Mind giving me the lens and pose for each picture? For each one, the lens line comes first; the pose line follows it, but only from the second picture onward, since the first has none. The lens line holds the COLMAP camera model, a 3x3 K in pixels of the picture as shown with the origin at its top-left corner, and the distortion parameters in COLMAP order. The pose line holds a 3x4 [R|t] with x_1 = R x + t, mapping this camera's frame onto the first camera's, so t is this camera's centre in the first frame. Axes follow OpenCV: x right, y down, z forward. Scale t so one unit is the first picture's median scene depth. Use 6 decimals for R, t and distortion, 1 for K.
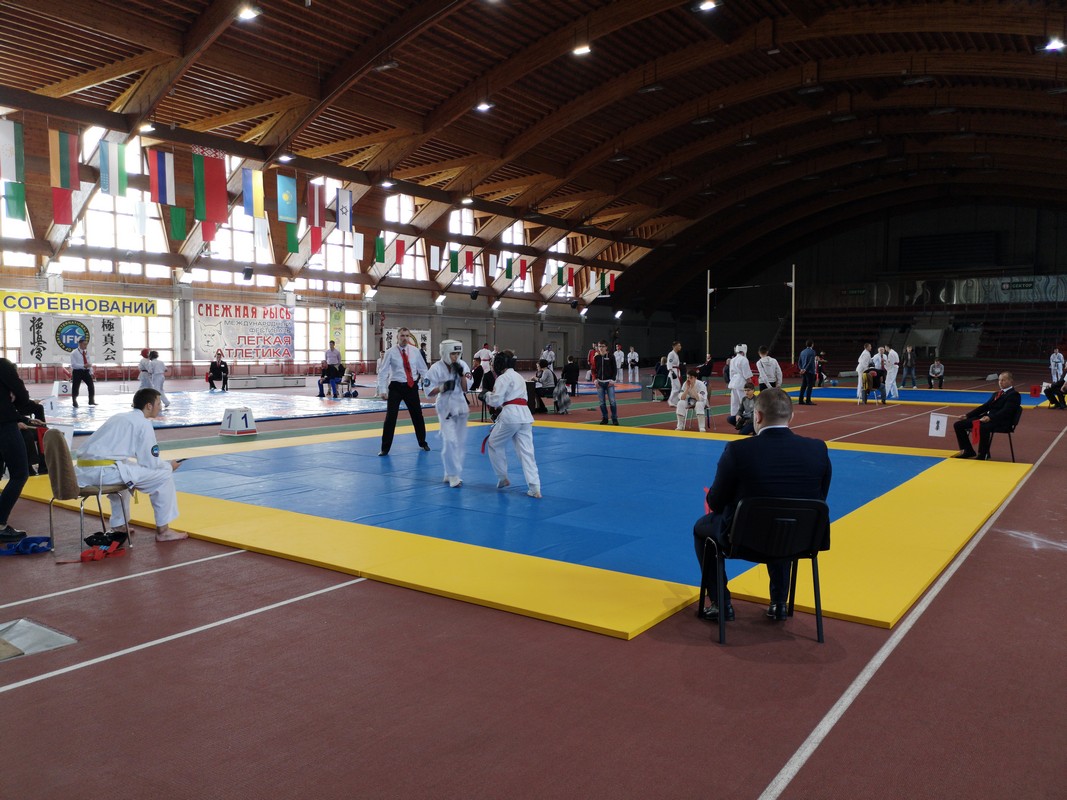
lens RADIAL K [[811.8, 0, 540.5], [0, 811.8, 402.7], [0, 0, 1]] dist [0.066121, -0.064507]
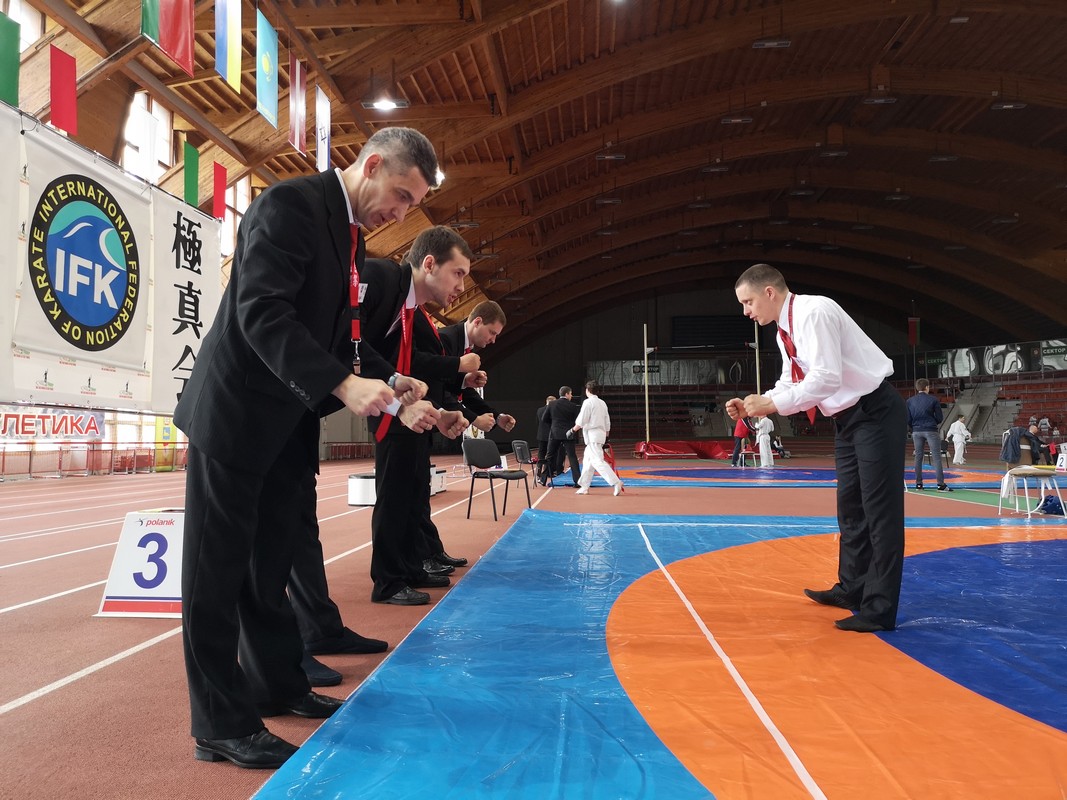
lens RADIAL K [[811.8, 0, 533.9], [0, 811.8, 399.2], [0, 0, 1]] dist [0.066121, -0.064507]
pose [[0.859279, 0.017100, 0.511221, -0.301676], [0.042147, 0.993675, -0.104081, -0.015113], [-0.509768, 0.110981, 0.853124, 0.419831]]
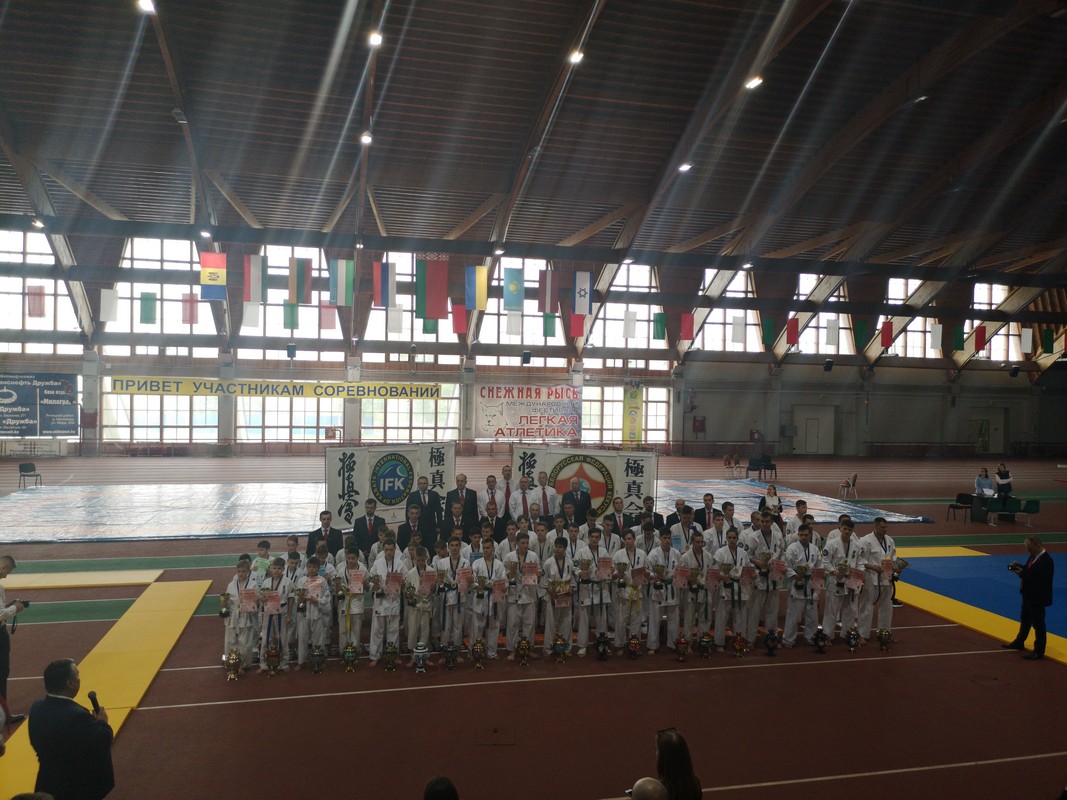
lens RADIAL K [[811.8, 0, 546.9], [0, 811.8, 385.1], [0, 0, 1]] dist [0.066121, -0.064507]
pose [[0.759566, 0.004543, -0.650414, 0.283290], [-0.057512, 0.996528, -0.060202, -0.050705], [0.647882, 0.083134, 0.757190, 0.193046]]
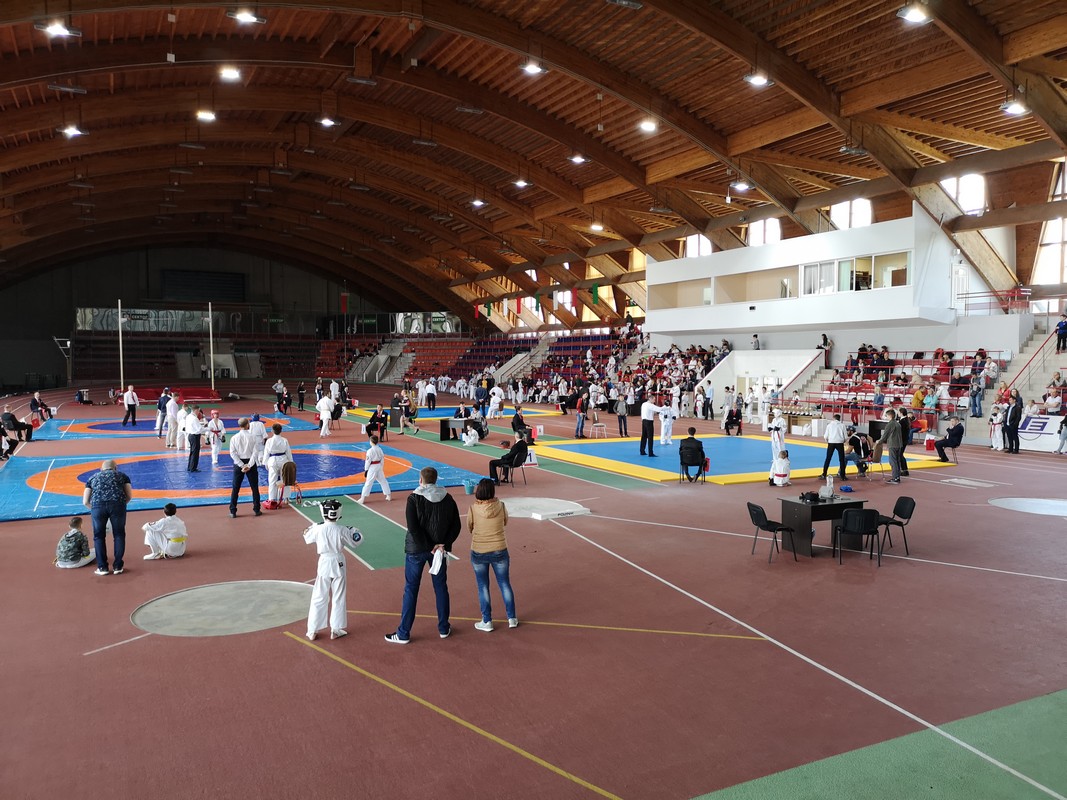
lens RADIAL K [[811.8, 0, 532.6], [0, 811.8, 393.4], [0, 0, 1]] dist [0.066121, -0.064507]
pose [[0.460661, -0.041828, 0.886590, -0.497094], [0.058167, 0.998164, 0.016869, -0.035777], [-0.885668, 0.043799, 0.462248, 0.082498]]
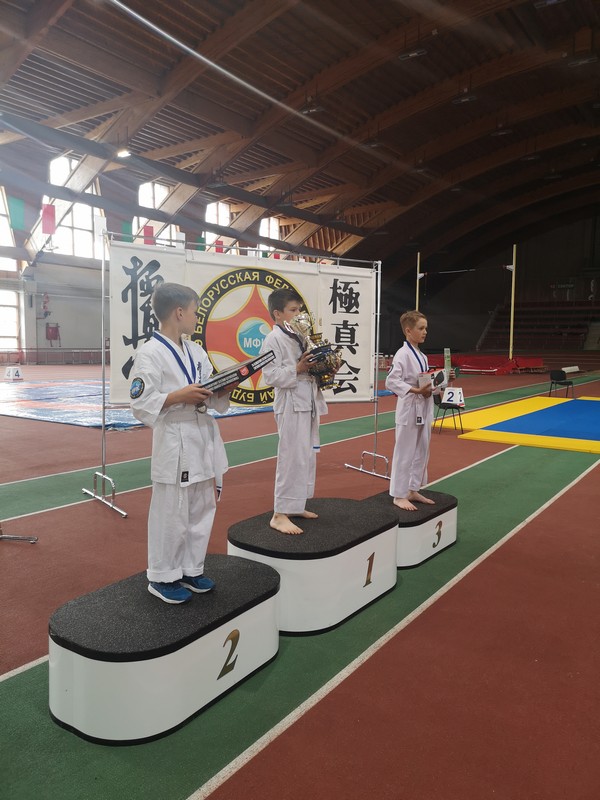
lens RADIAL K [[608.6, 0, 302.2], [0, 608.6, 407.9], [0, 0, 1]] dist [0.066121, -0.064507]
pose [[0.999919, 0.011390, 0.005680, 0.080057], [-0.011648, 0.998800, 0.047565, -0.022951], [-0.005131, -0.047627, 0.998852, 0.333856]]
